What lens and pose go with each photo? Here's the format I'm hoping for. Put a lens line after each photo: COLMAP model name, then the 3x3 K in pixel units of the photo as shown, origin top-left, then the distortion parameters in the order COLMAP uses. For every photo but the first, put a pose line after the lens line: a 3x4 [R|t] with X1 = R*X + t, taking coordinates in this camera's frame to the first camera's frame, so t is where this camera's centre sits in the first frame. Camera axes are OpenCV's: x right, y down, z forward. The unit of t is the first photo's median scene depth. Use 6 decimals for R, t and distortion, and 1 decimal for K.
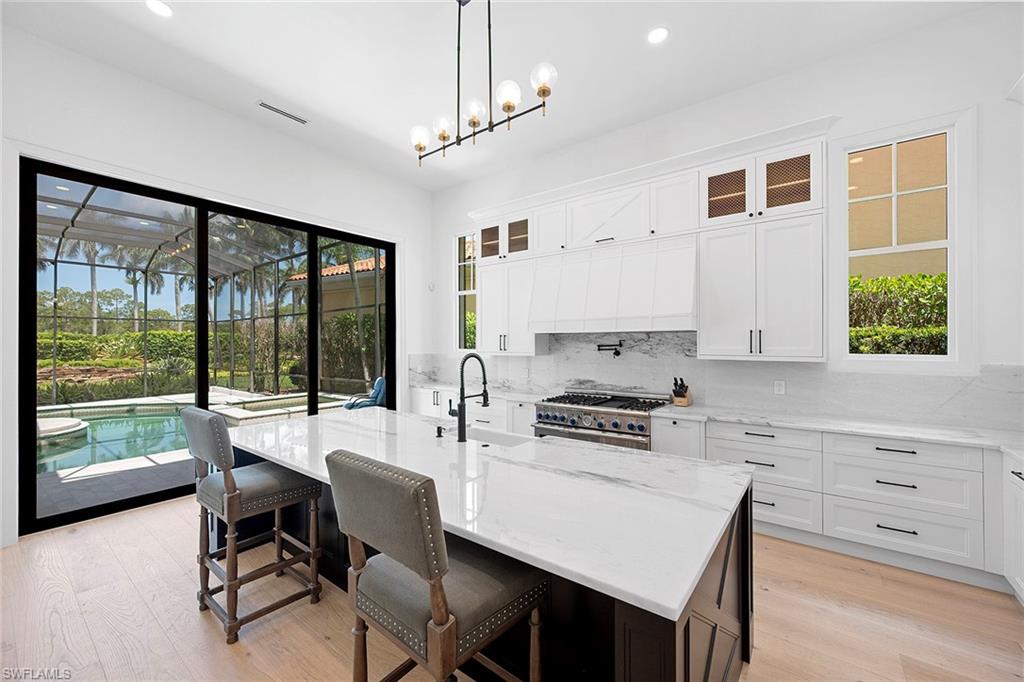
lens RADIAL K [[406.4, 0, 516.7], [0, 406.4, 341.9], [0, 0, 1]] dist [0.002404, -0.000124]
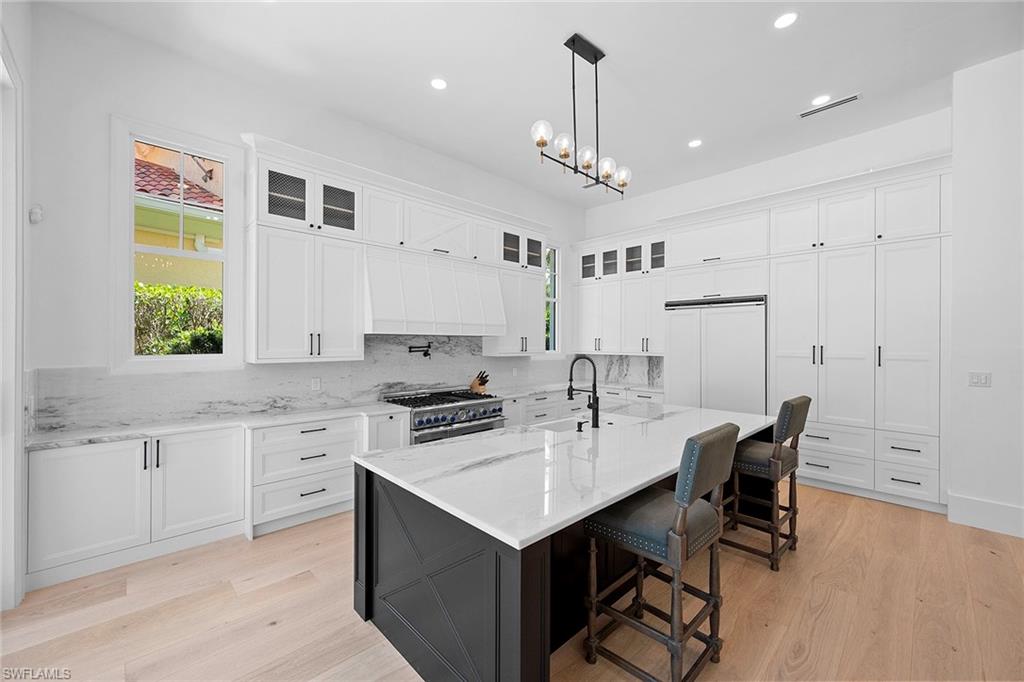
lens RADIAL K [[406.4, 0, 519.2], [0, 406.4, 339.4], [0, 0, 1]] dist [0.002404, -0.000124]
pose [[0.148601, 0.016832, 0.988754, -0.800788], [-0.004427, 0.999856, -0.016356, 0.004567], [-0.988887, -0.001947, 0.148654, 0.606423]]
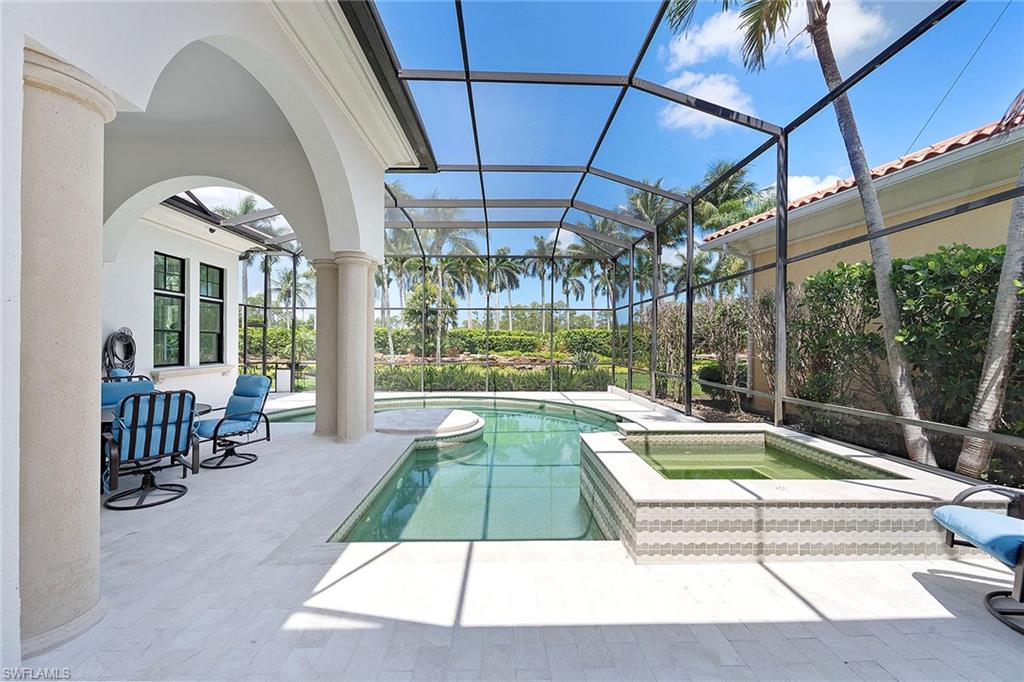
lens RADIAL K [[406.4, 0, 511.7], [0, 406.4, 340.2], [0, 0, 1]] dist [0.002404, -0.000124]
pose [[0.621406, 0.004904, -0.783473, -0.693444], [-0.007268, 0.999973, 0.000495, 0.048154], [0.783455, 0.005387, 0.621425, 1.017017]]
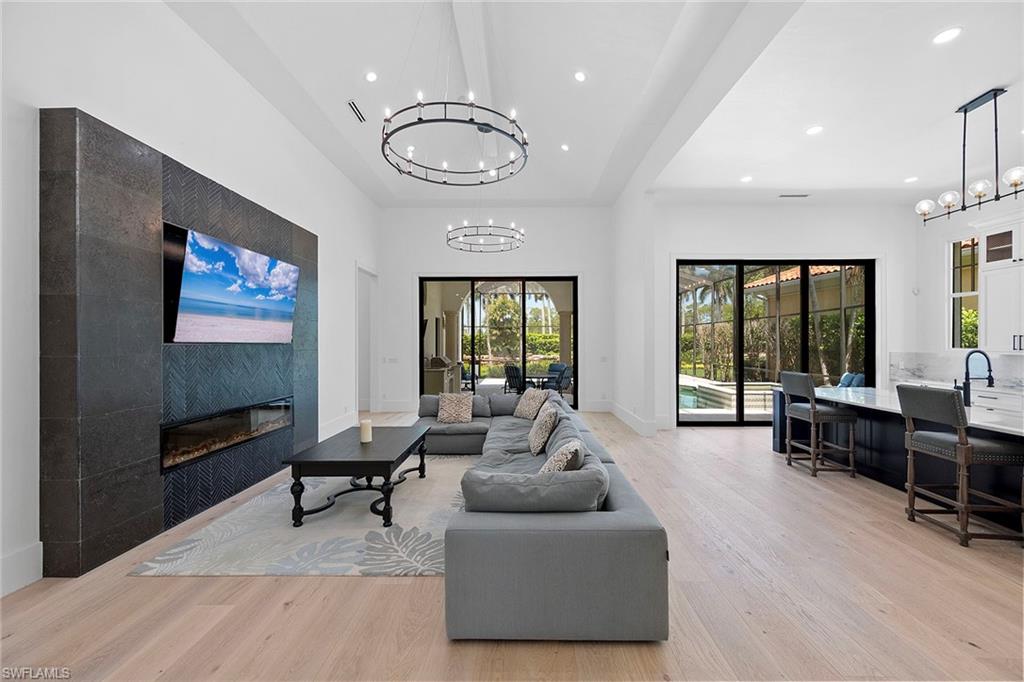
lens RADIAL K [[406.4, 0, 511.0], [0, 406.4, 342.3], [0, 0, 1]] dist [0.002404, -0.000124]
pose [[0.583883, 0.003191, -0.811832, 0.064112], [0.000444, 0.999991, 0.004250, -0.004158], [0.811838, -0.002842, 0.583876, -0.761571]]
